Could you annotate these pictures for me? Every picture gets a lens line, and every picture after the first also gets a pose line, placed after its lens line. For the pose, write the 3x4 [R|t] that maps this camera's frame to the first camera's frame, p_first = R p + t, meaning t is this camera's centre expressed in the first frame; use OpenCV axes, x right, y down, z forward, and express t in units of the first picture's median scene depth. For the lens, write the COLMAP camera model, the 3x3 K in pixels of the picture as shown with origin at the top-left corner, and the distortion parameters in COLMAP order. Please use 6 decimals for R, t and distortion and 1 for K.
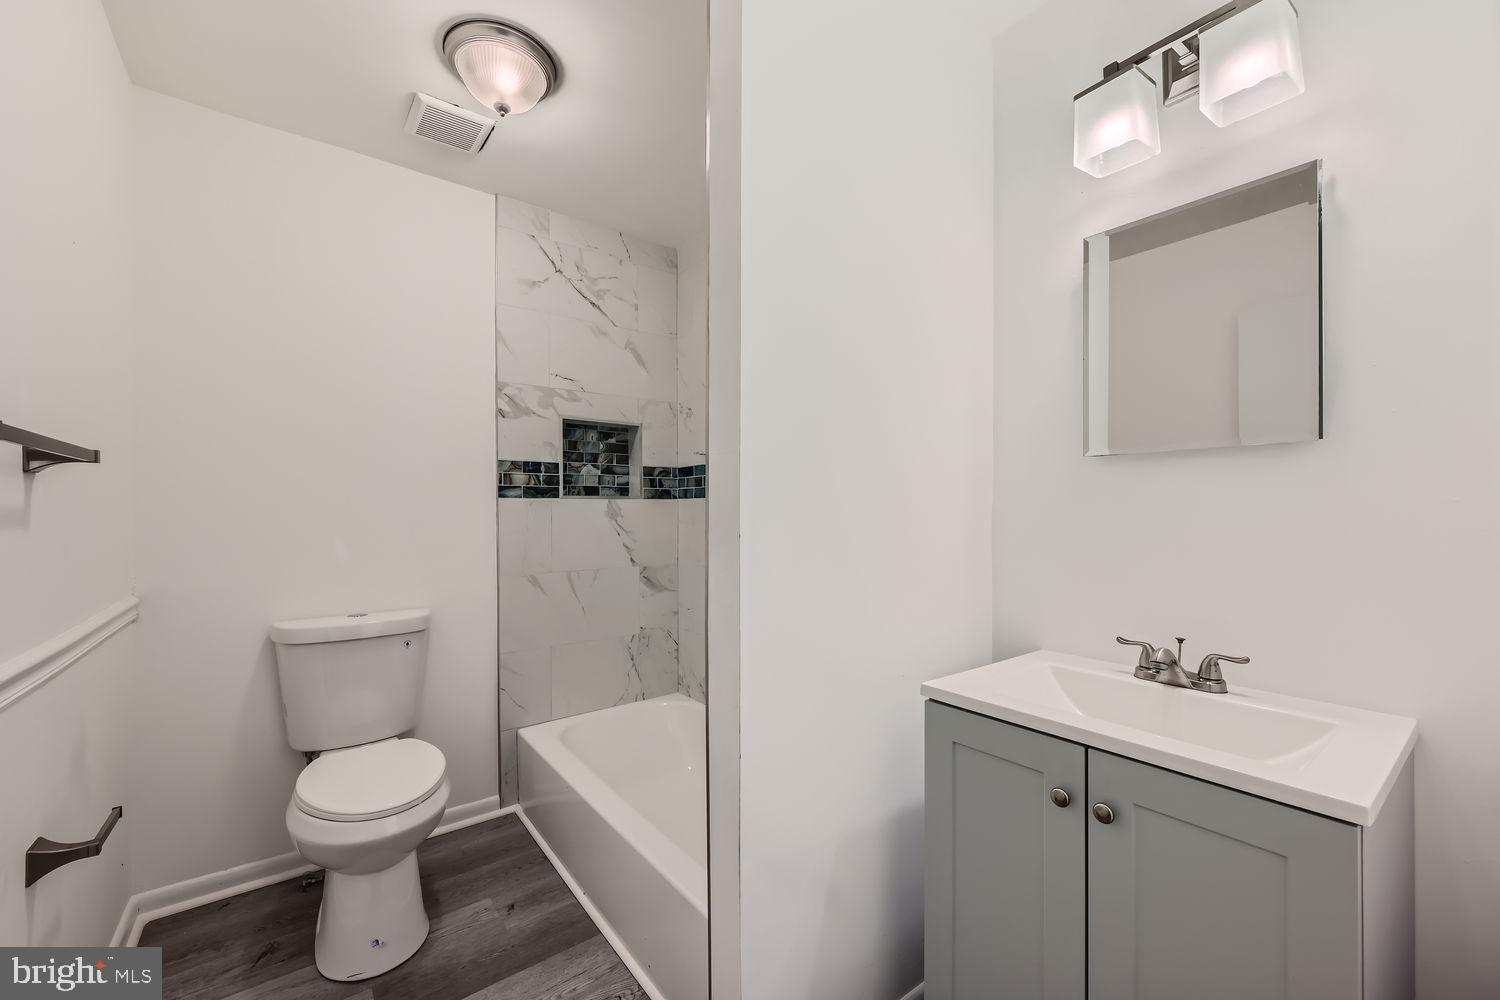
lens RADIAL K [[594.8, 0, 749.2], [0, 594.8, 505.6], [0, 0, 1]] dist [-0.001168, -0.000116]
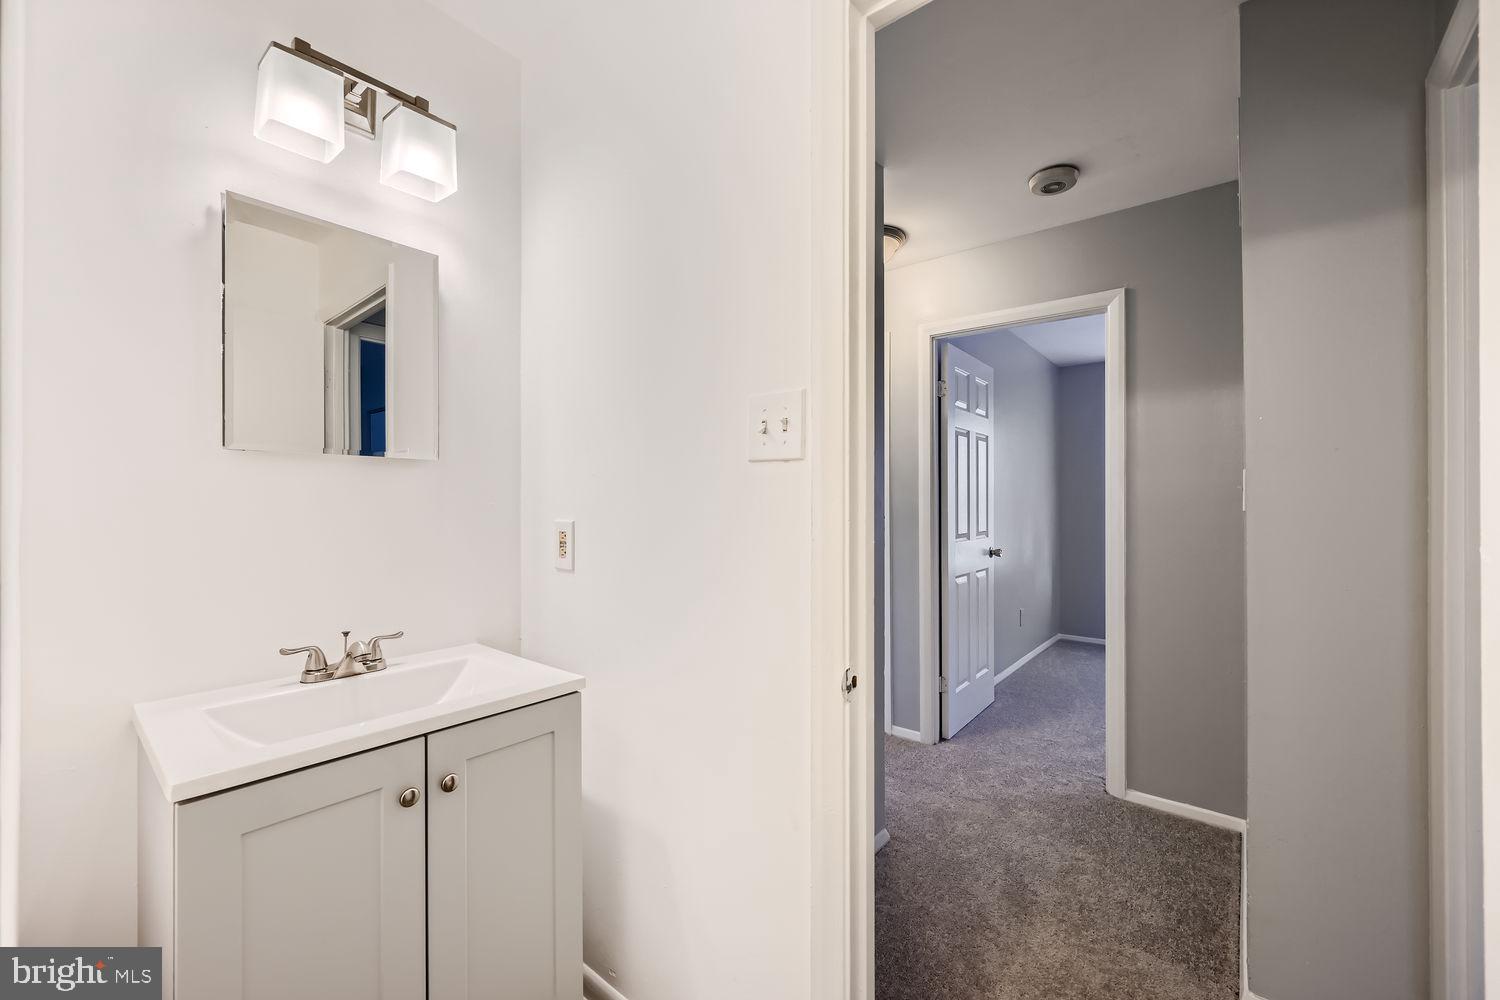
lens RADIAL K [[594.8, 0, 749.2], [0, 594.8, 505.6], [0, 0, 1]] dist [-0.001168, -0.000116]
pose [[-0.225313, -0.005834, 0.974269, -0.512268], [-0.008741, 0.999954, 0.003967, -0.017149], [-0.974247, -0.007622, -0.225354, 0.560060]]
